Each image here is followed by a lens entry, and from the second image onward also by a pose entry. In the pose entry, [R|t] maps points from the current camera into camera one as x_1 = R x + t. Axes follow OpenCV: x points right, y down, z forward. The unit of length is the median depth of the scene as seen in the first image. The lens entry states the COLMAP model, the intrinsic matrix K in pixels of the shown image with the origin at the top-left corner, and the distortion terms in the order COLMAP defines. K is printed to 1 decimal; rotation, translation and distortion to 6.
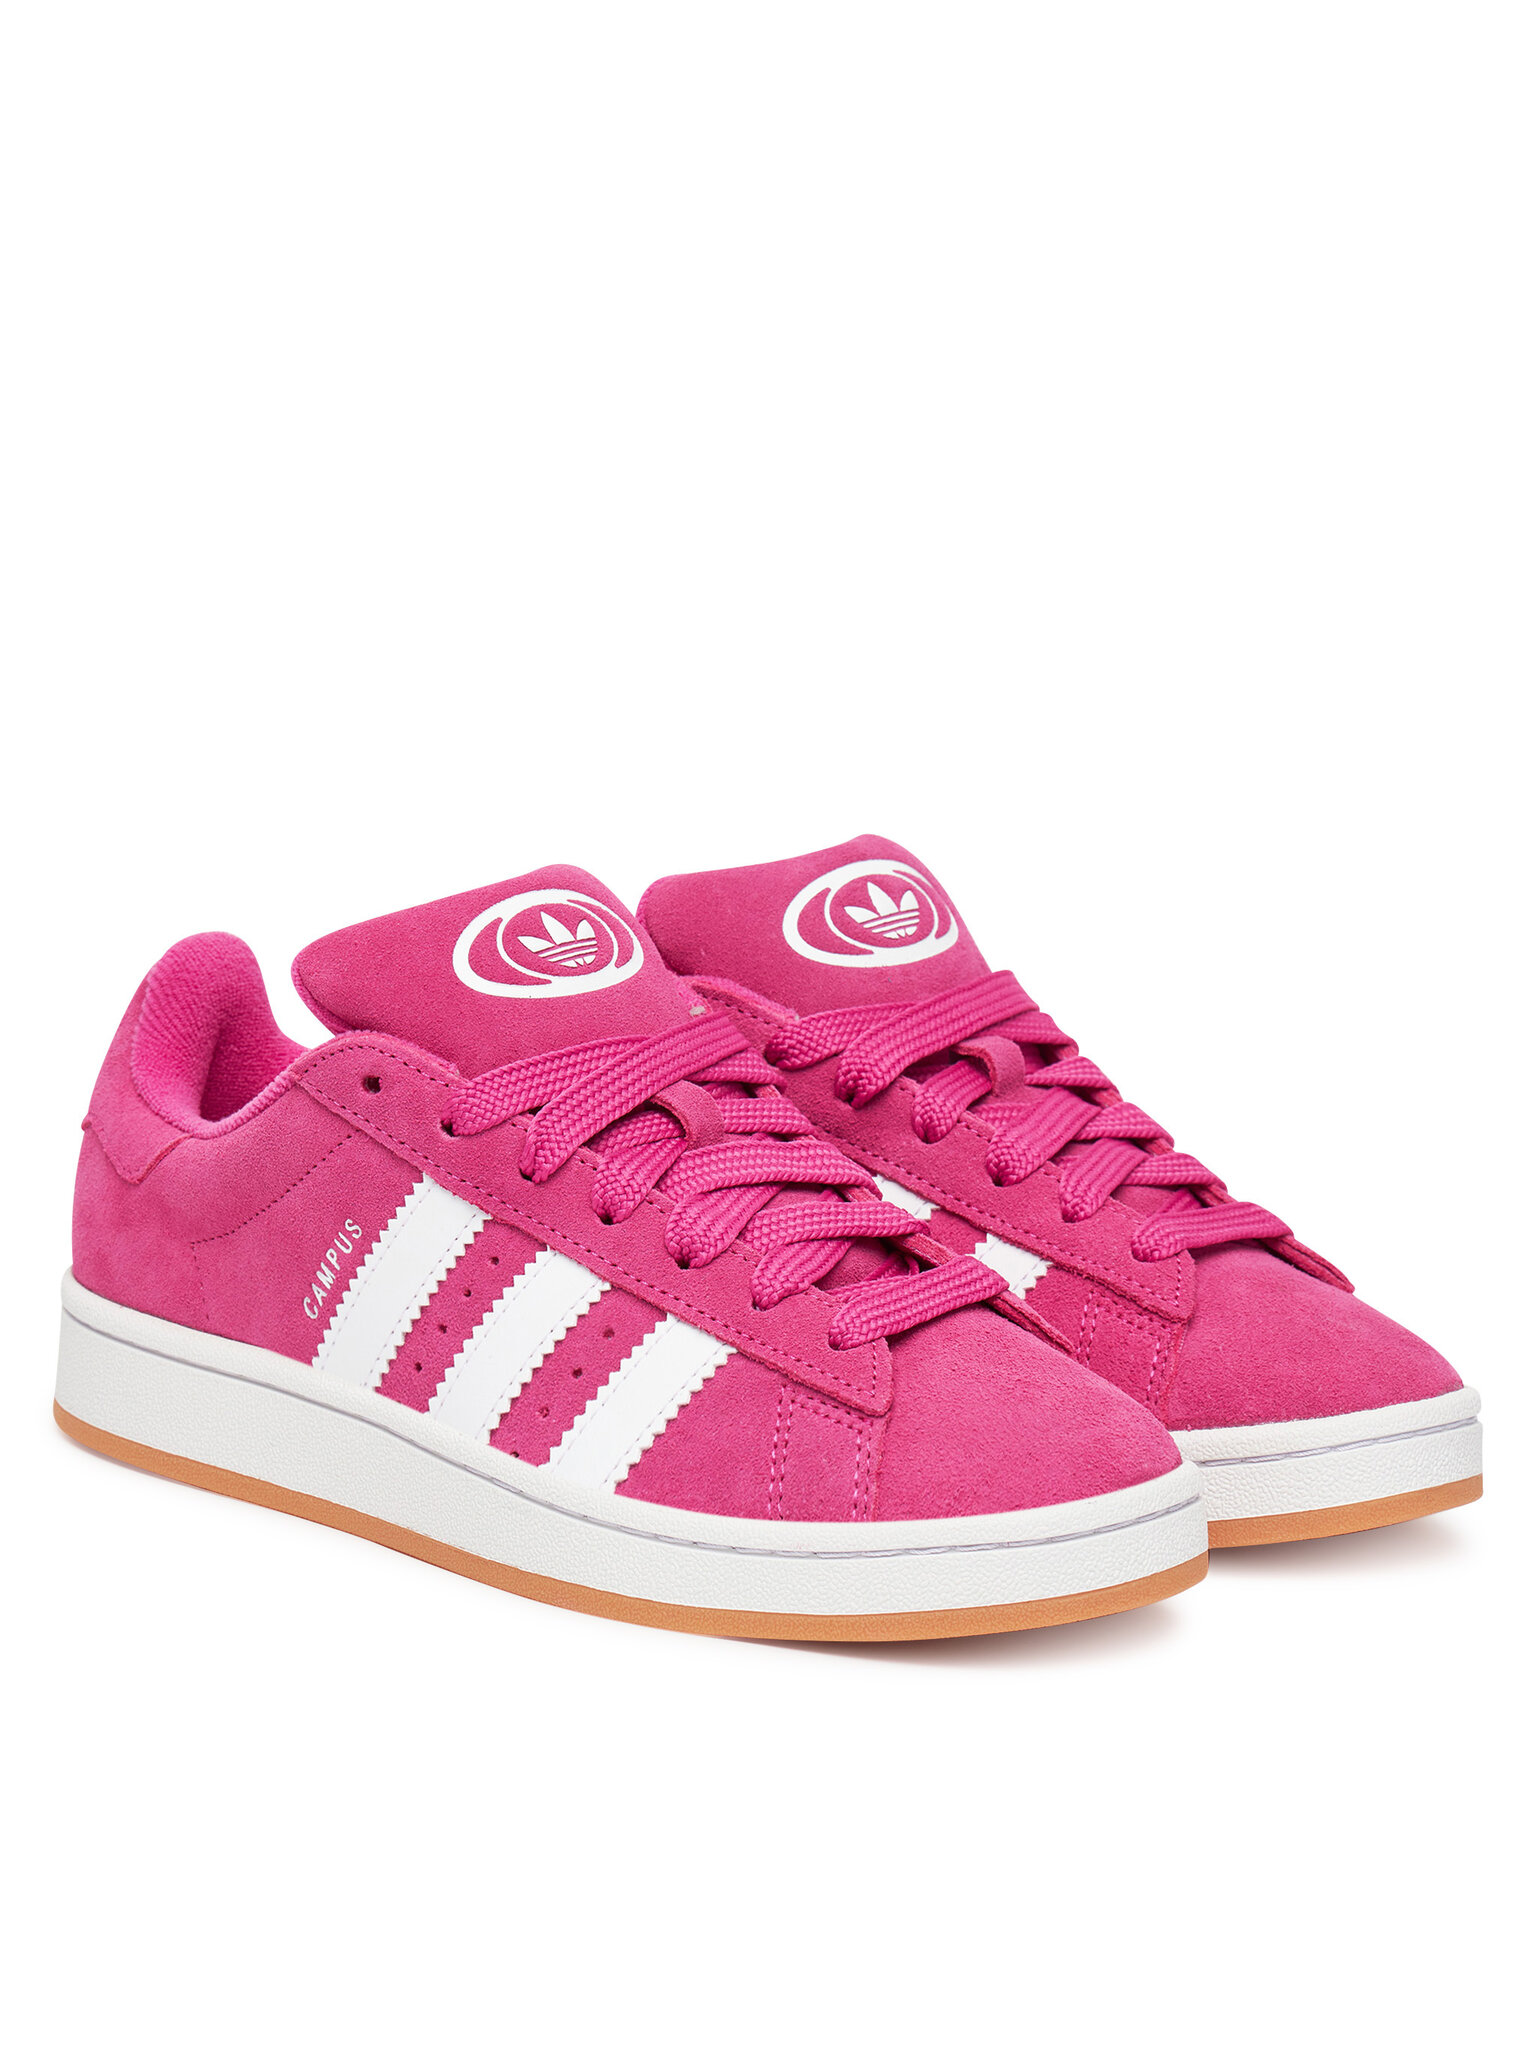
lens RADIAL K [[6028.2, 0, 768.0], [0, 6028.2, 1024.0], [0, 0, 1]] dist [0.016096, -0.036533]
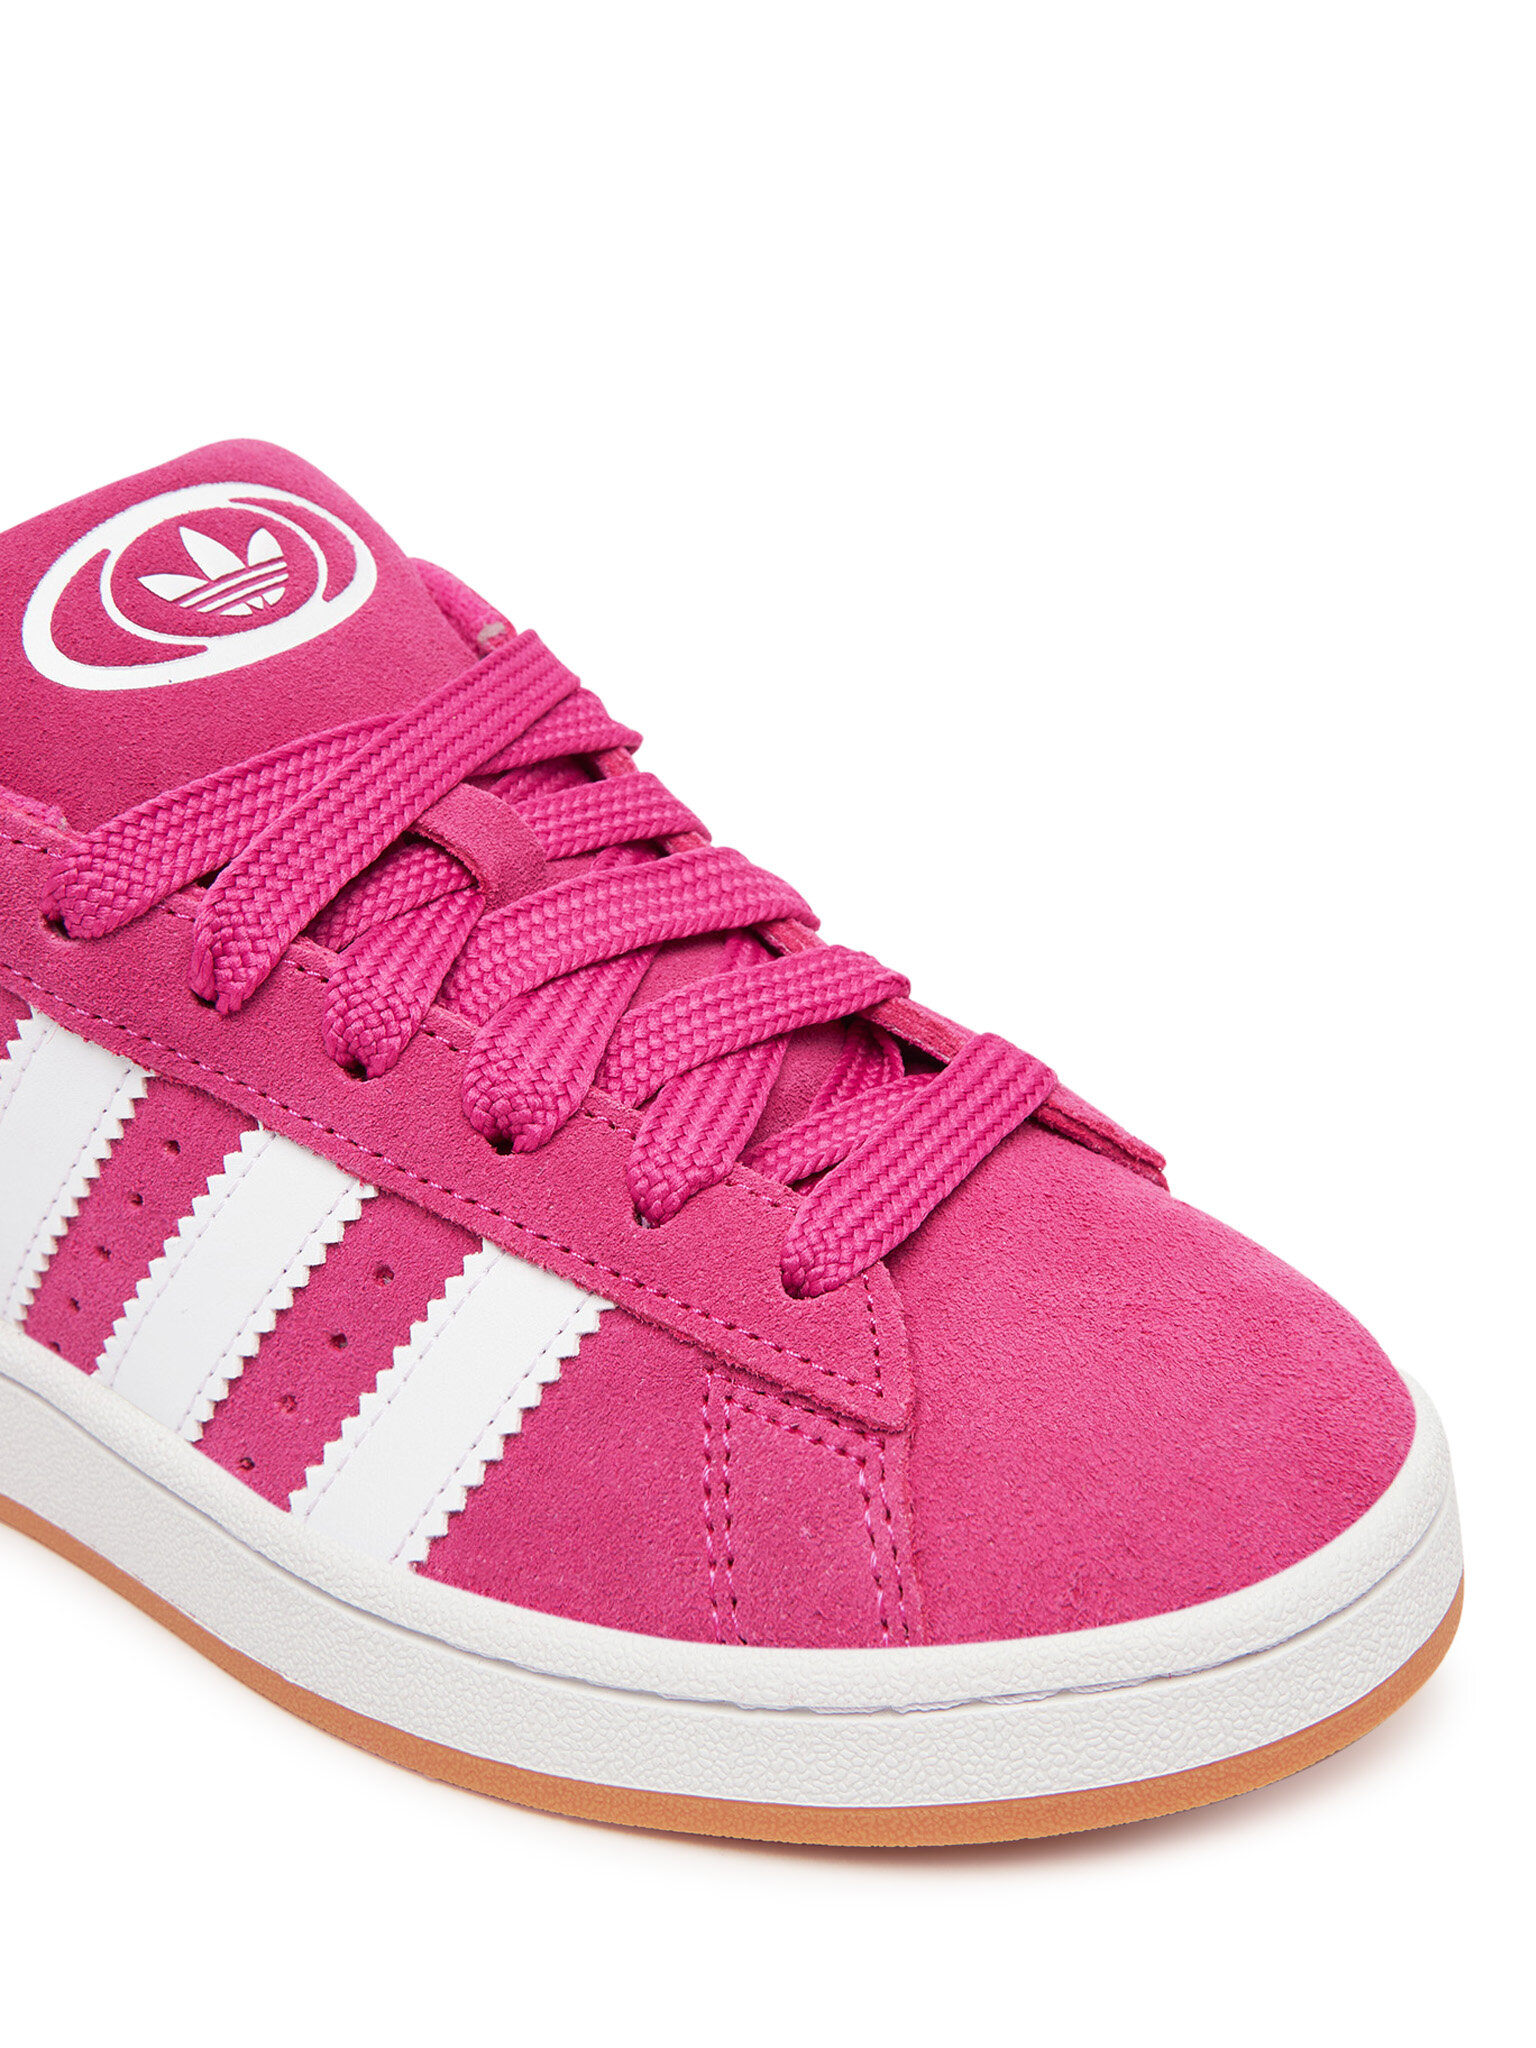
lens RADIAL K [[2510.6, 0, 768.0], [0, 2510.6, 1024.0], [0, 0, 1]] dist [-0.021751, -0.027601]
pose [[0.993103, -0.107164, 0.047559, 0.000497], [0.092265, 0.964624, 0.246959, -0.025402], [-0.072342, -0.240867, 0.967858, 0.771473]]
